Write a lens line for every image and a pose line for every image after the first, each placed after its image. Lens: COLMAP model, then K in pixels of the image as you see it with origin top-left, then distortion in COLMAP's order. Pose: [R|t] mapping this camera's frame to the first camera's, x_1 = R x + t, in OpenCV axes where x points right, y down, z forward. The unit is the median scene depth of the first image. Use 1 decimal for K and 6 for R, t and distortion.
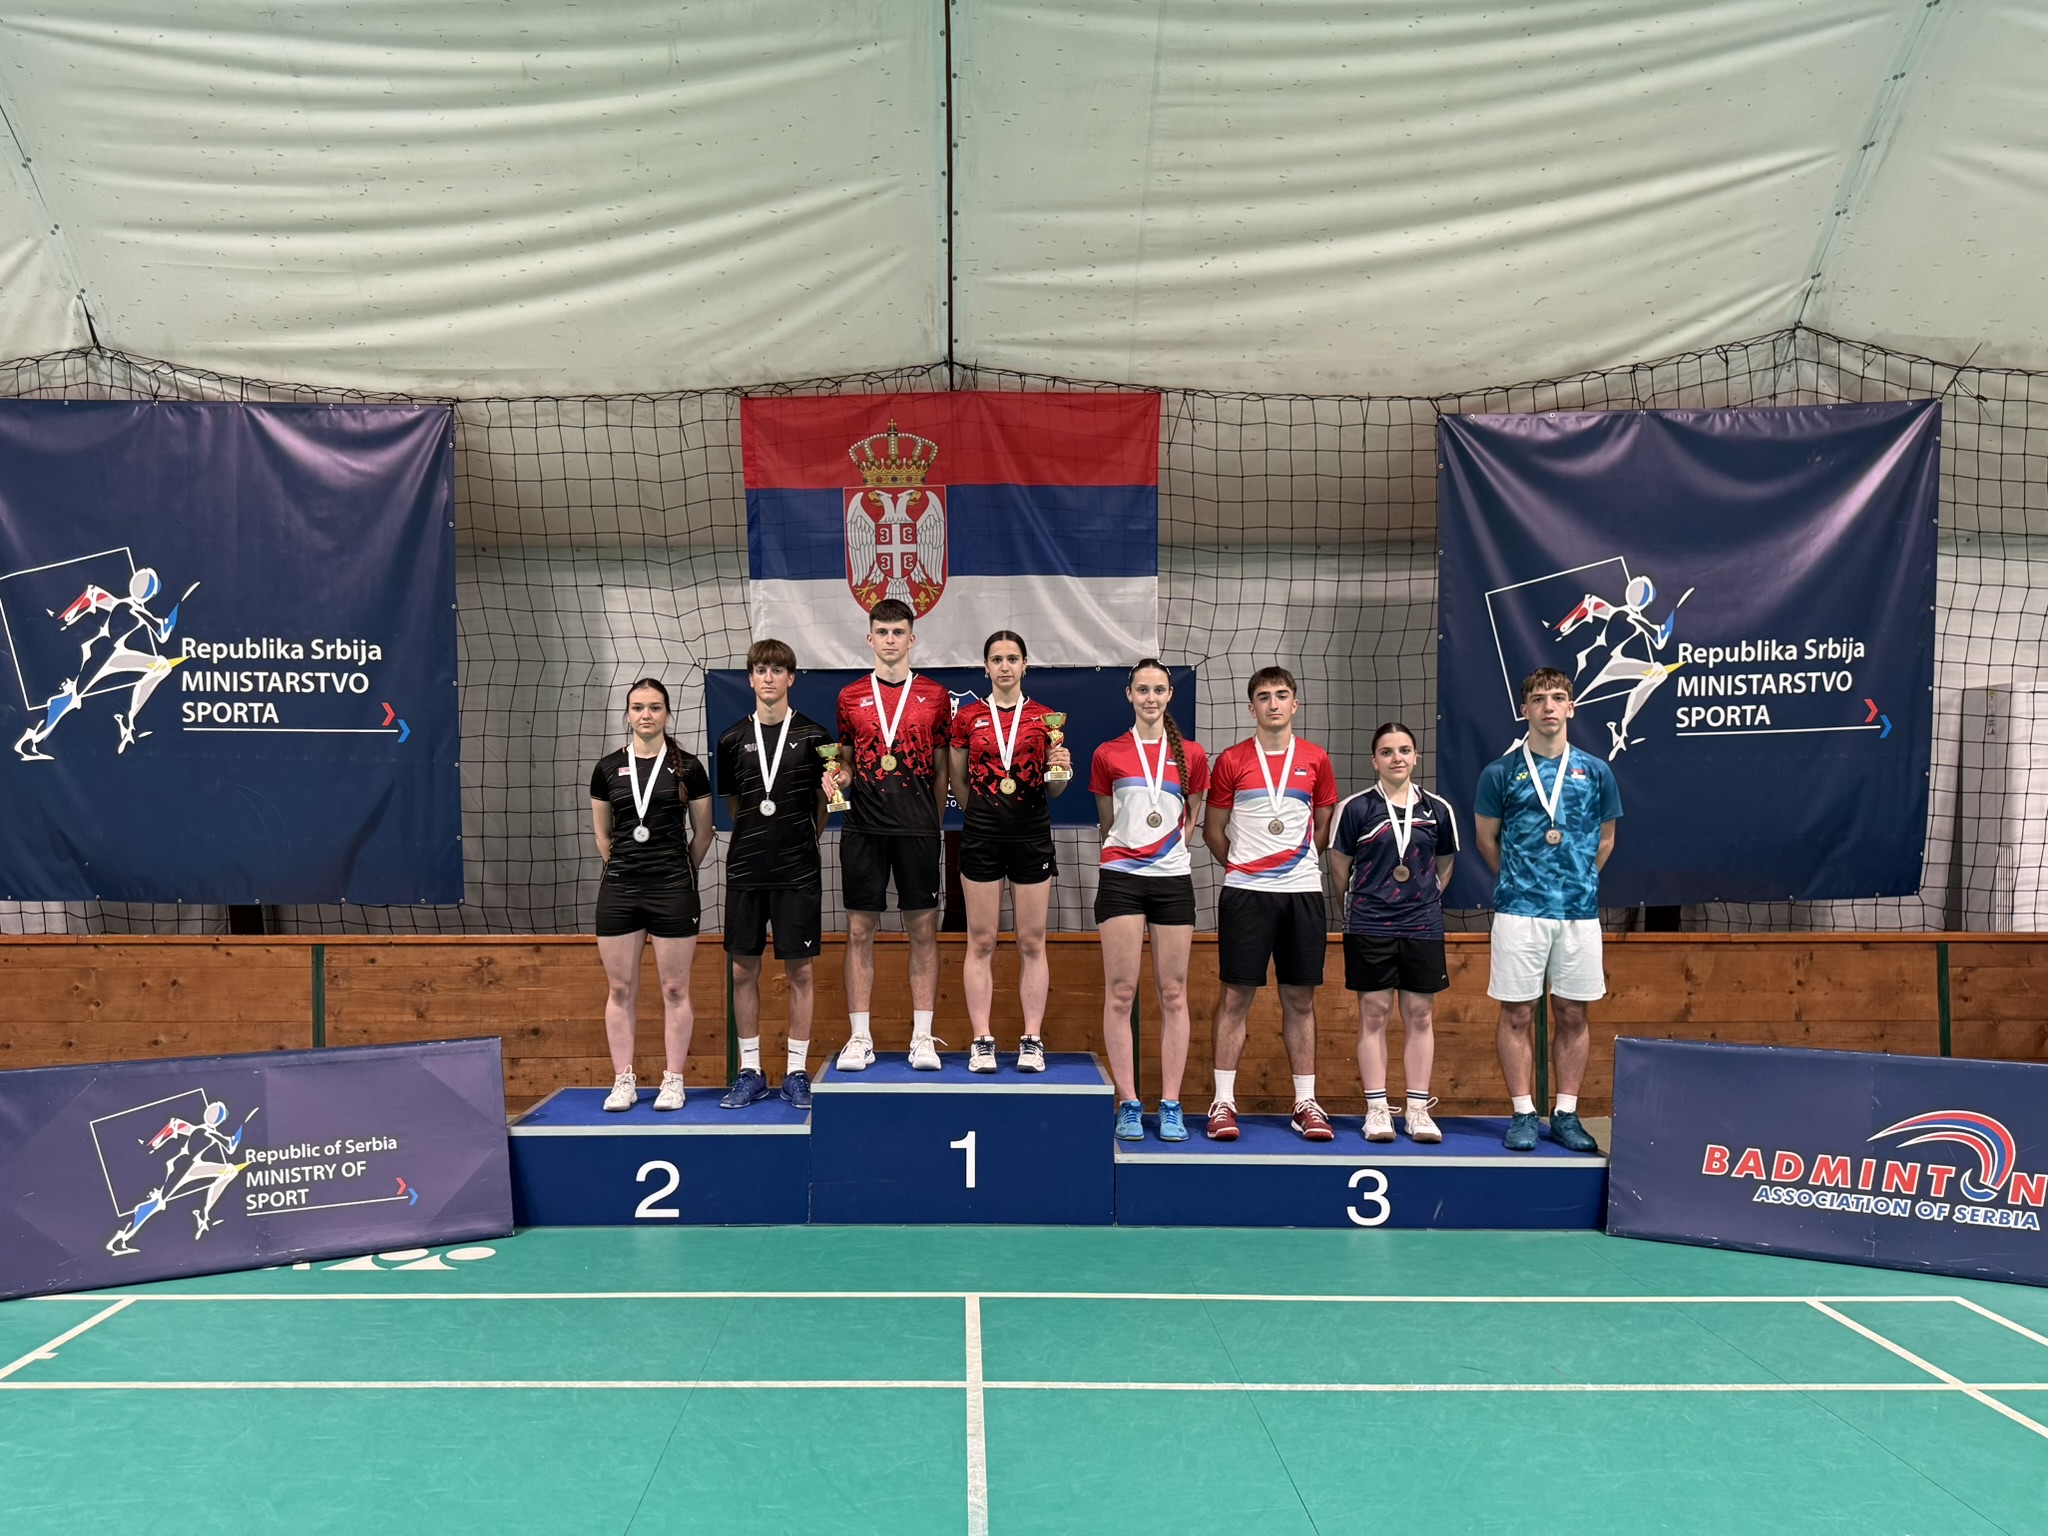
lens RADIAL K [[1556.8, 0, 975.4], [0, 1556.8, 832.0], [0, 0, 1]] dist [0.082795, -0.122007]
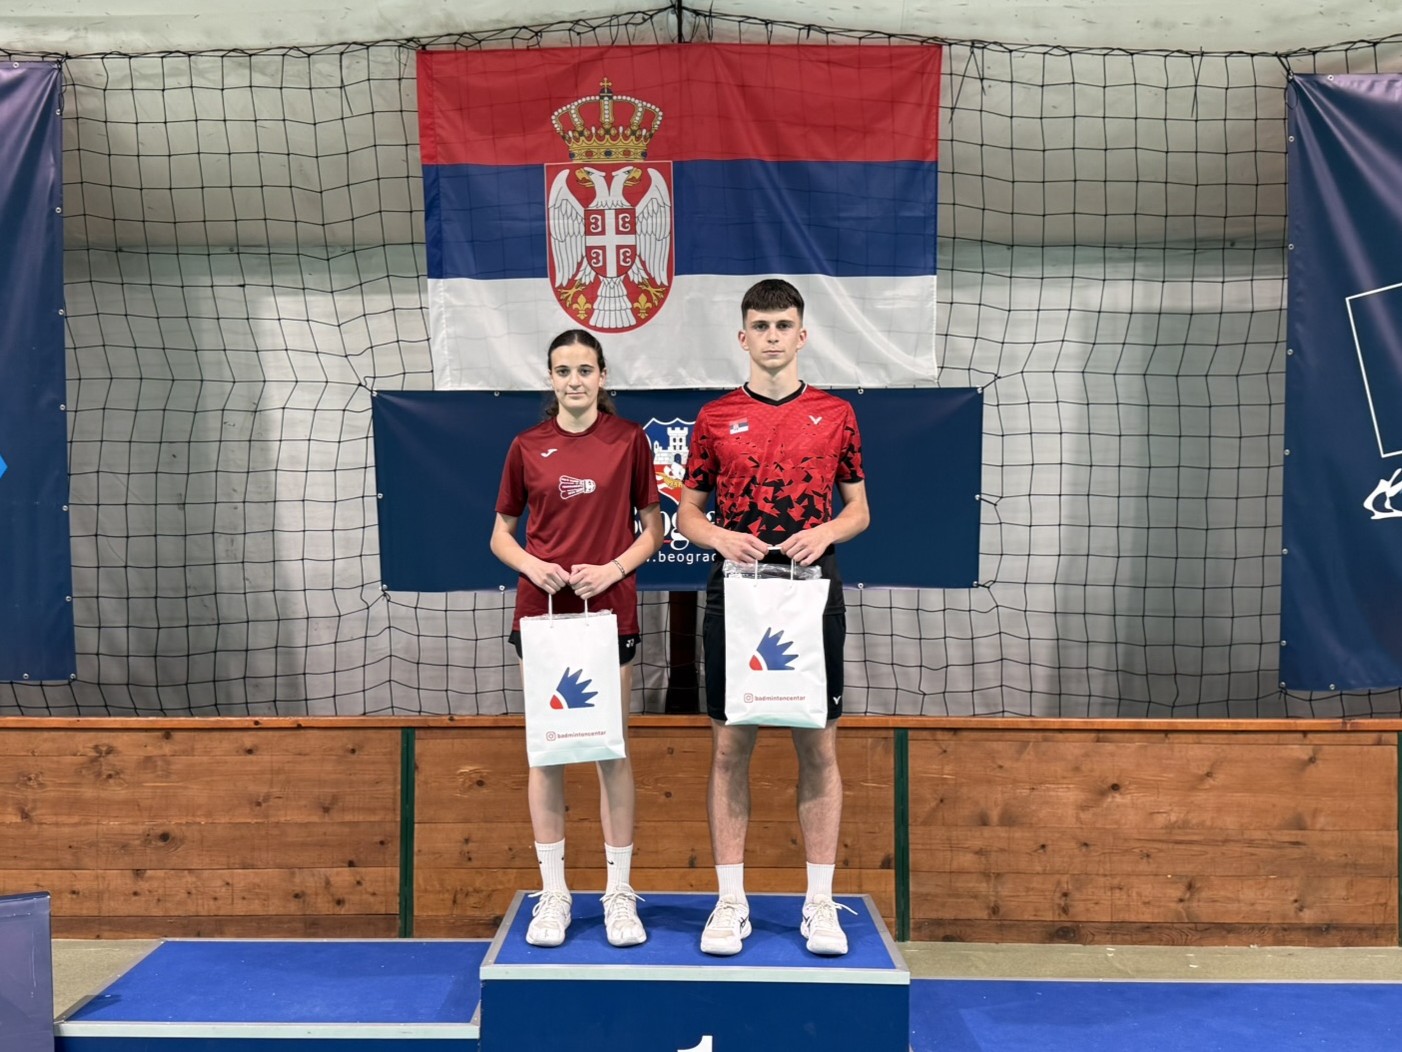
lens RADIAL K [[1322.8, 0, 692.9], [0, 1322.8, 529.7], [0, 0, 1]] dist [0.083567, -0.204808]
pose [[0.999996, 0.002505, 0.001404, -0.008892], [-0.002473, 0.999741, -0.022644, -0.017639], [-0.001460, 0.022641, 0.999743, 0.322343]]
